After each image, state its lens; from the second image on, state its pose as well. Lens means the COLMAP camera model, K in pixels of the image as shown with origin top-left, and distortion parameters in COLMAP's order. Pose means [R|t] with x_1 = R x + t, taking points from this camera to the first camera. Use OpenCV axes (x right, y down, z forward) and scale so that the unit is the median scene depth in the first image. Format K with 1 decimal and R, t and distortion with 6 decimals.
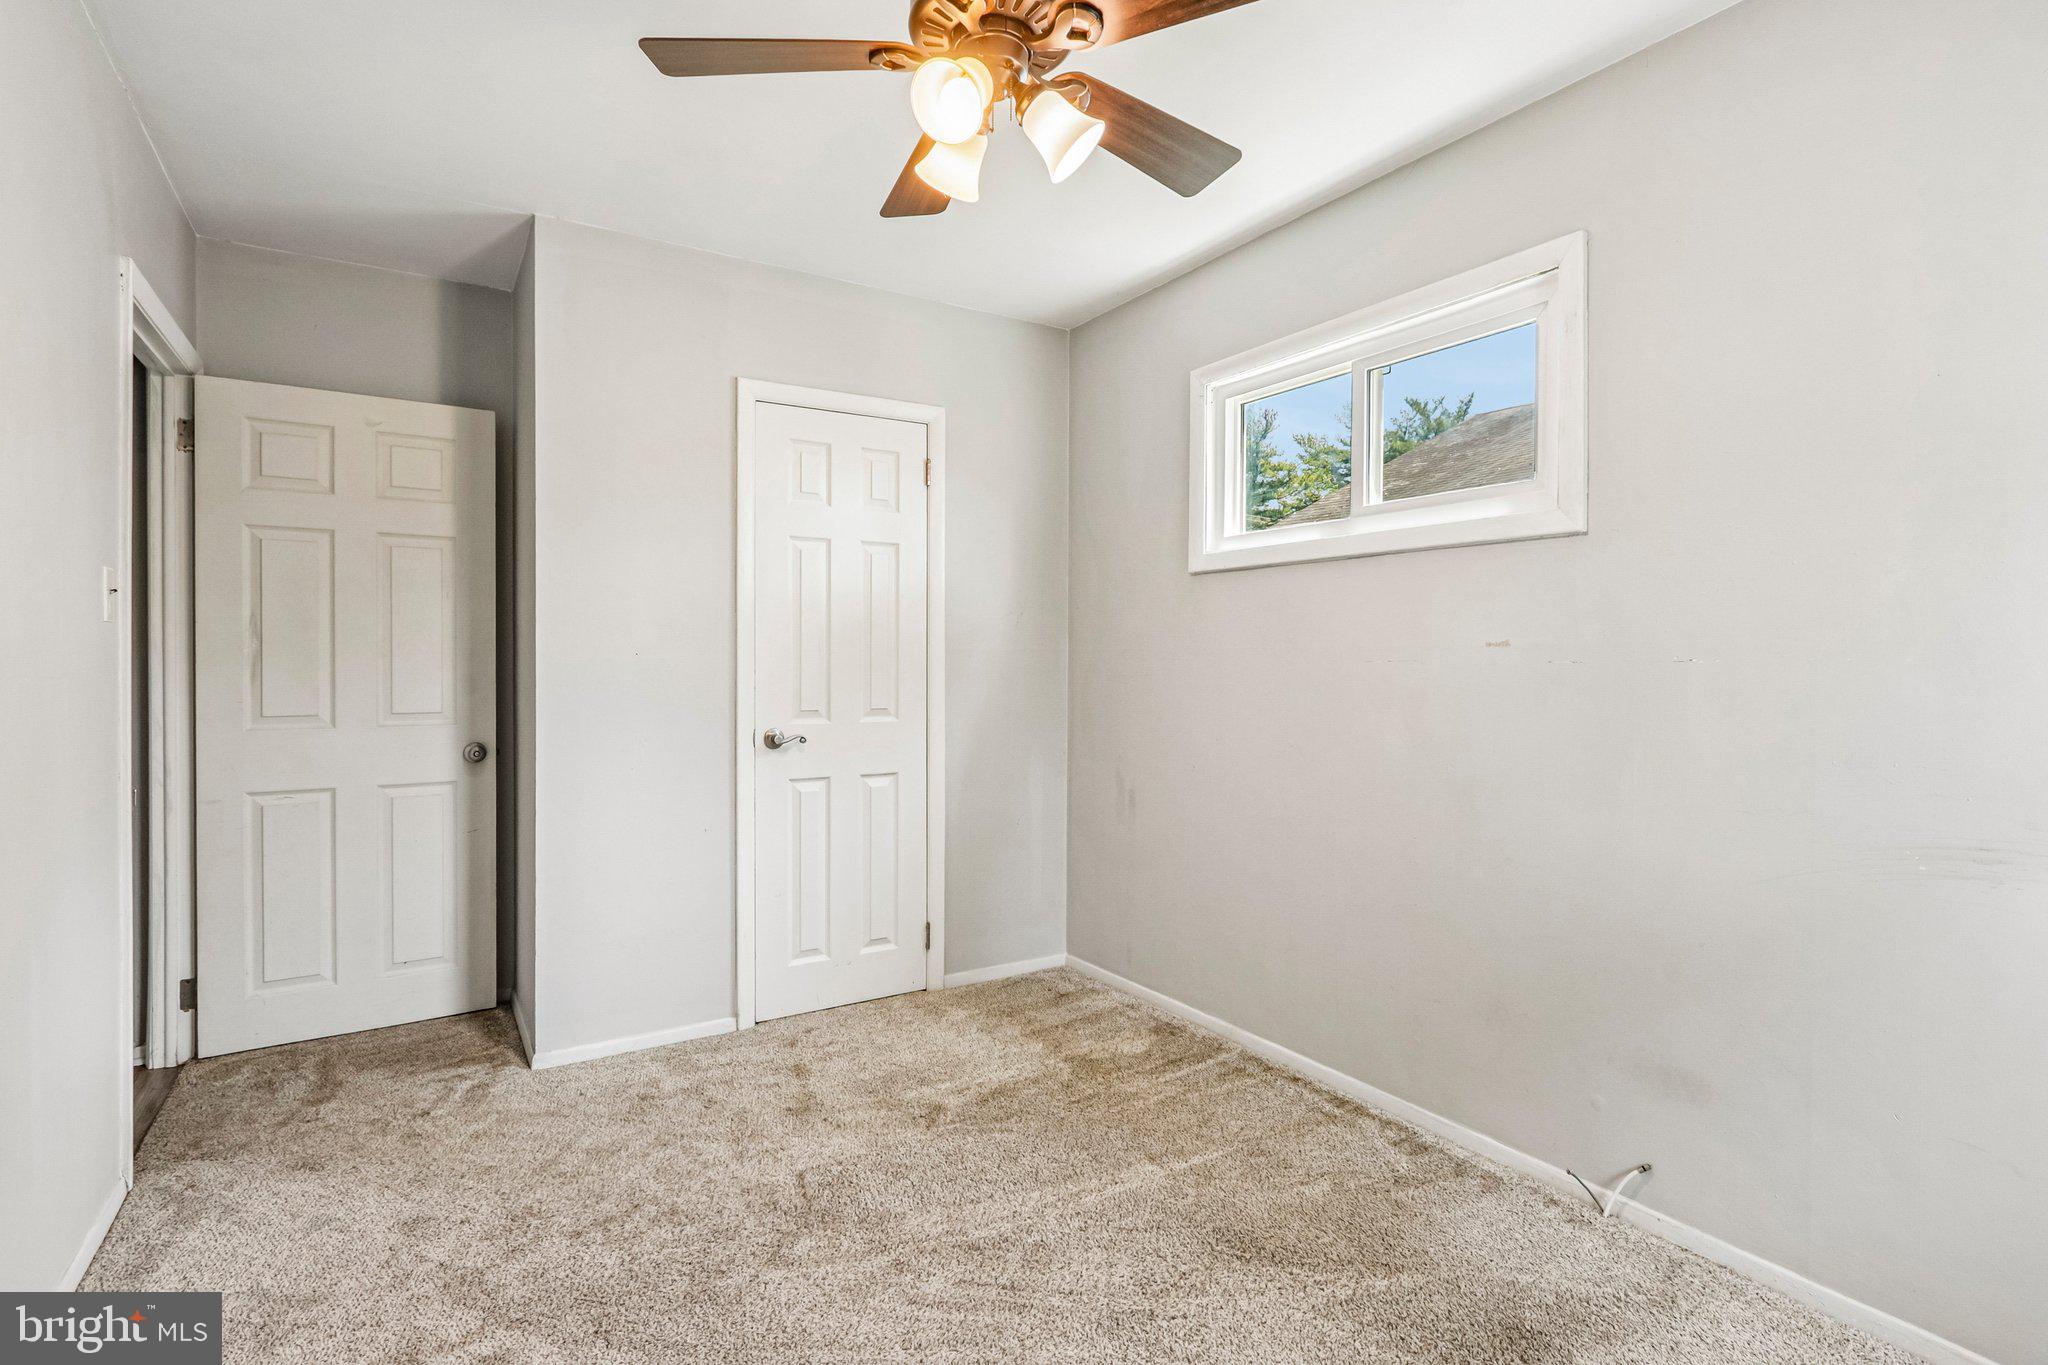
lens RADIAL K [[971.4, 0, 1024.0], [0, 971.4, 682.5], [0, 0, 1]] dist [-0.006805, 0.000493]
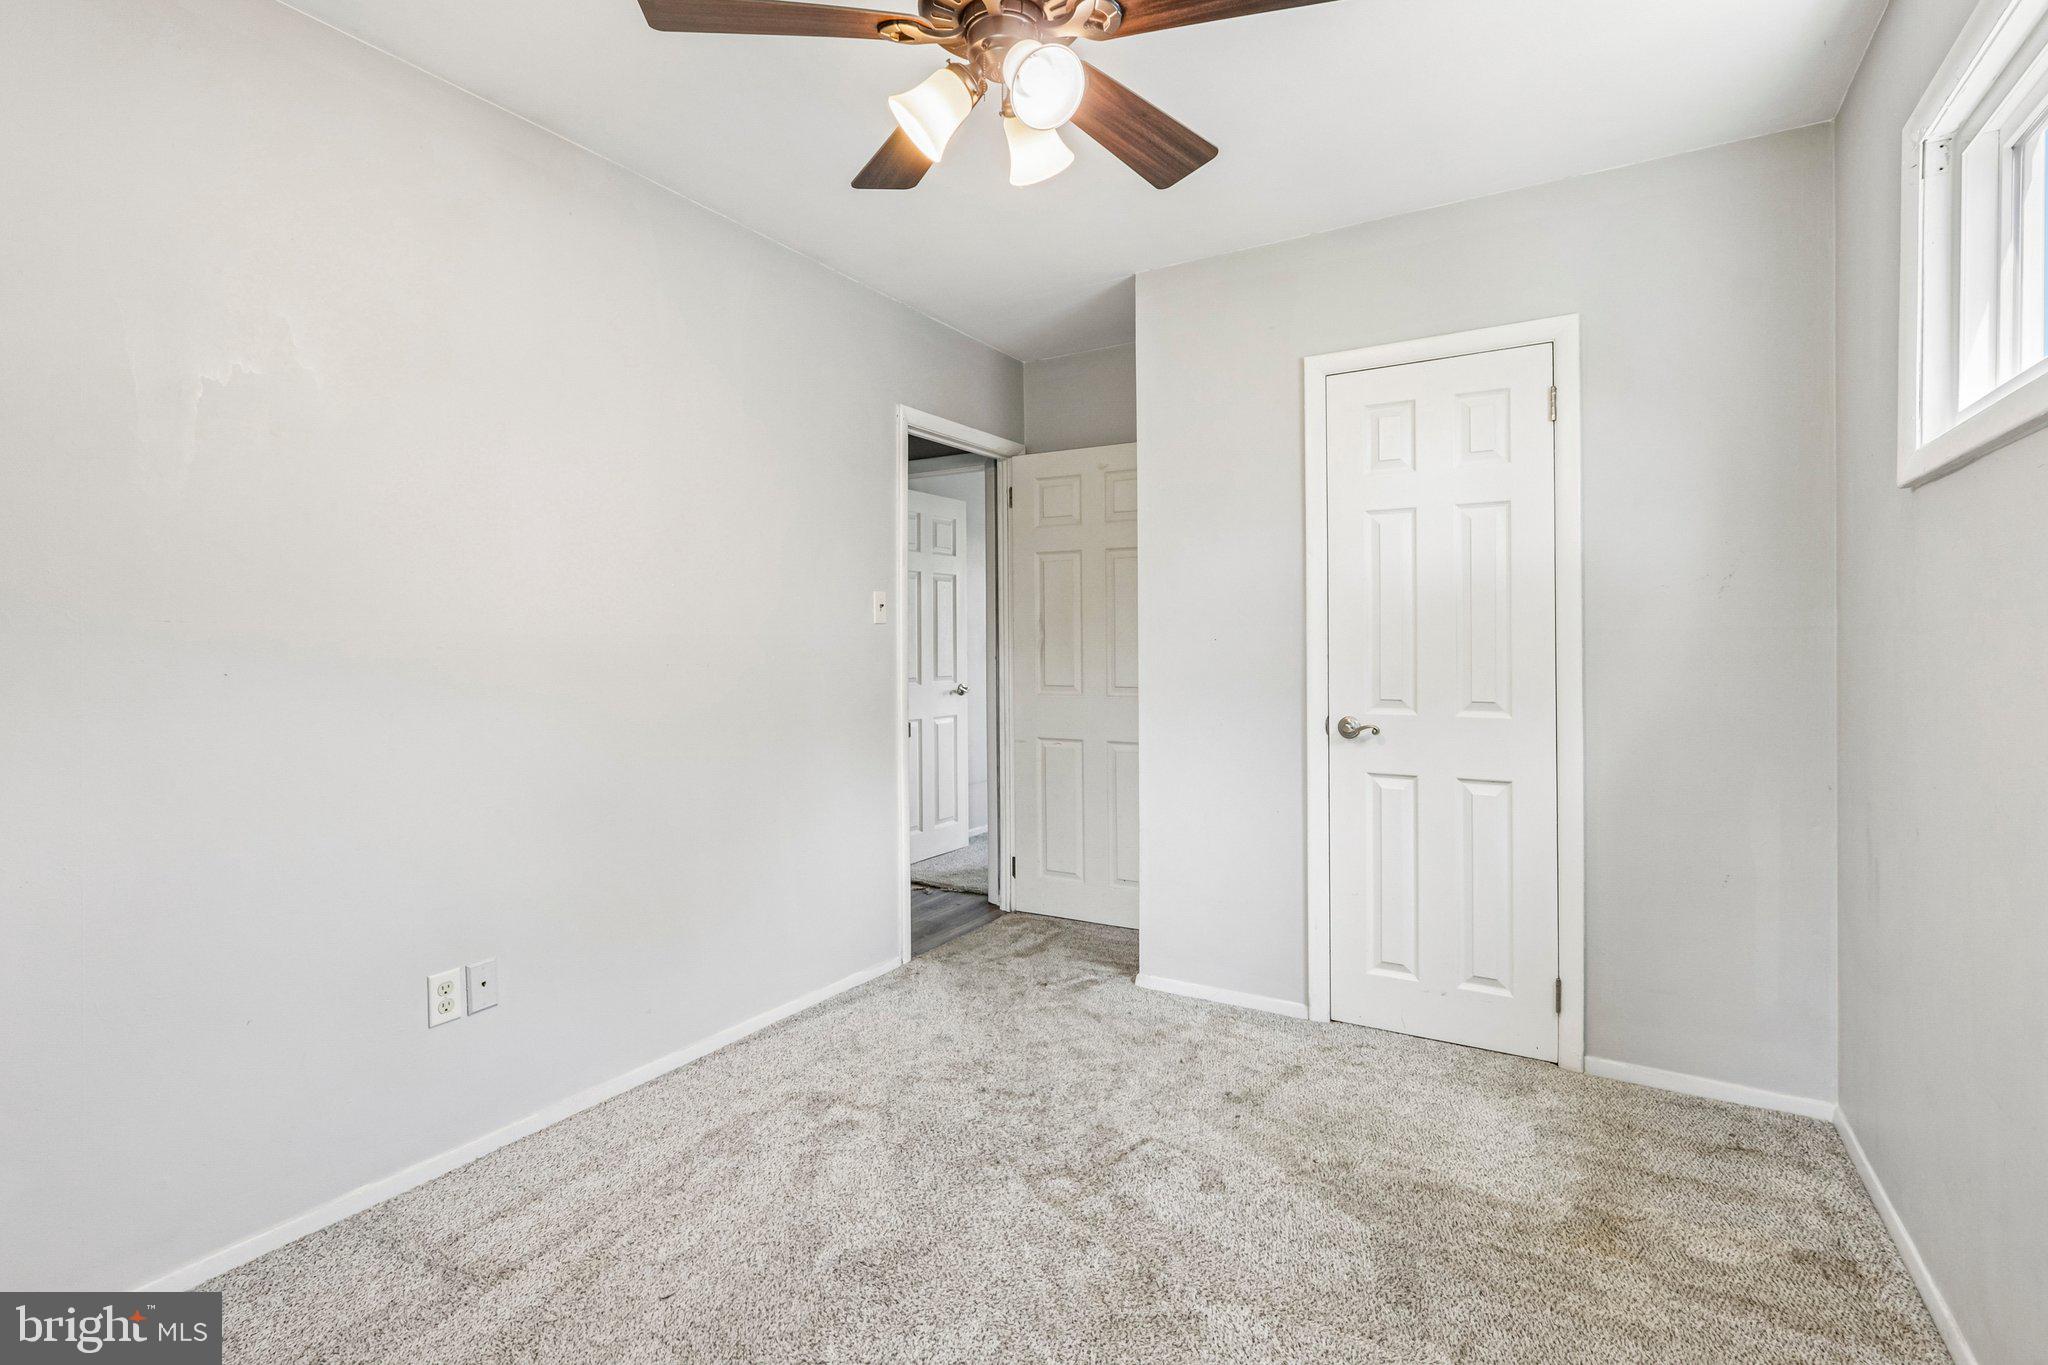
lens RADIAL K [[966.2, 0, 1021.1], [0, 966.2, 671.7], [0, 0, 1]] dist [-0.003817, 0.000056]
pose [[0.453023, 0.020019, -0.891274, 0.473522], [-0.018842, 0.999740, 0.012878, -0.002543], [0.891300, 0.010959, 0.453282, 0.312704]]
